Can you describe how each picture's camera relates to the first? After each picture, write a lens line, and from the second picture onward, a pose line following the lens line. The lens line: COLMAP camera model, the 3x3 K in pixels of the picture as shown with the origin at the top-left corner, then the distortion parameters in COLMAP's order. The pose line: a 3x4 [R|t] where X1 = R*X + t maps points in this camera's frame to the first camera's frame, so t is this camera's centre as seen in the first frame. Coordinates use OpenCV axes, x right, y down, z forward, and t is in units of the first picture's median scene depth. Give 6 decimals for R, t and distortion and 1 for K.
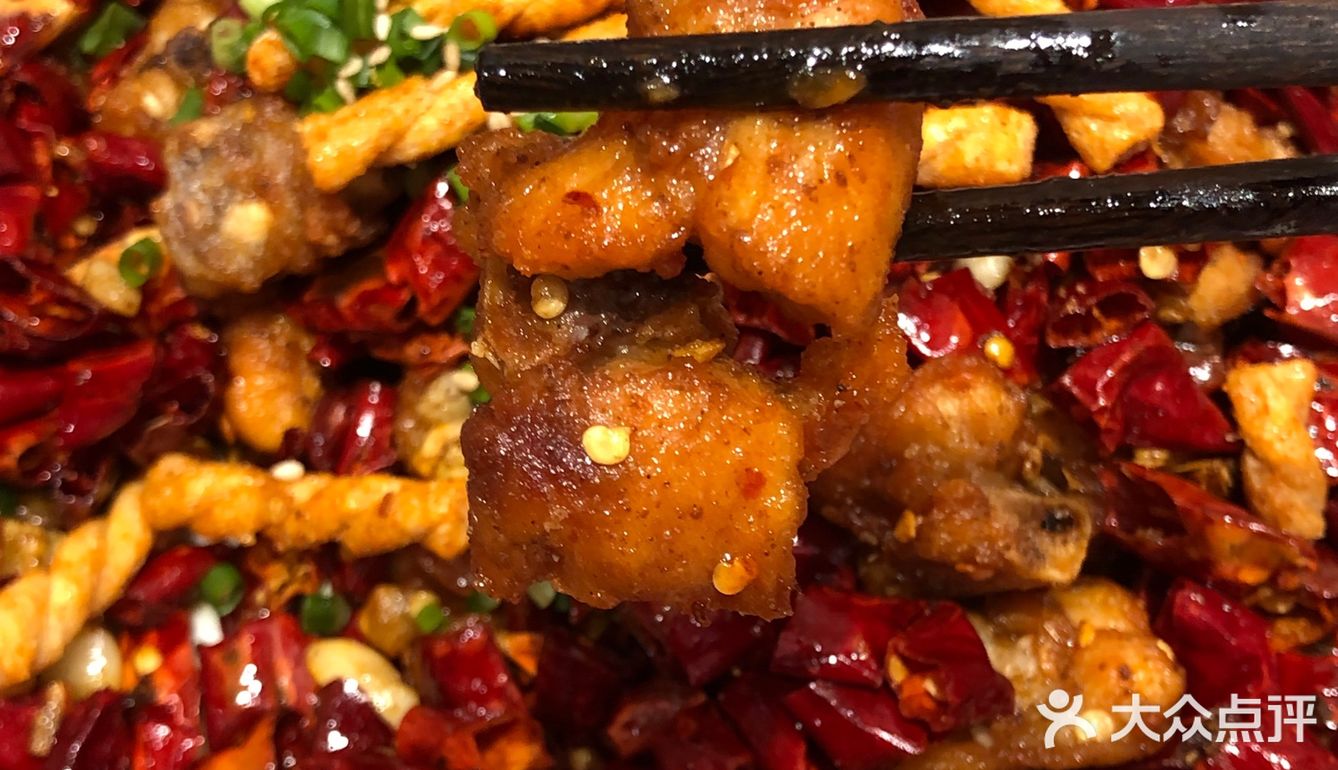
lens RADIAL K [[1905.9, 0, 669.0], [0, 1905.9, 385.0], [0, 0, 1]] dist [-0.008879, -0.025104]
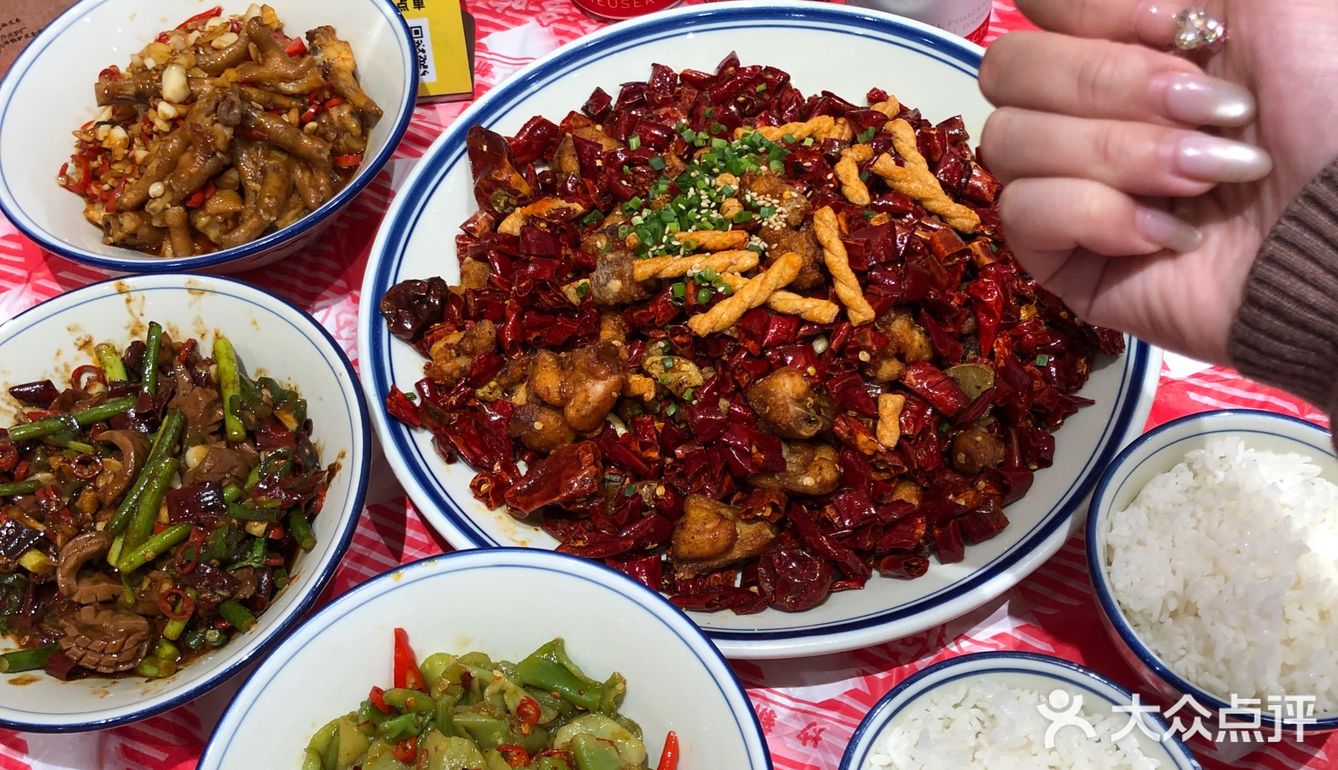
lens RADIAL K [[1057.0, 0, 669.0], [0, 1057.0, 385.0], [0, 0, 1]] dist [0.000435, -0.000010]
pose [[0.952524, 0.241612, -0.185261, 0.268838], [-0.246576, 0.969116, -0.003881, 0.072185], [0.178602, 0.049378, 0.982682, -0.846912]]
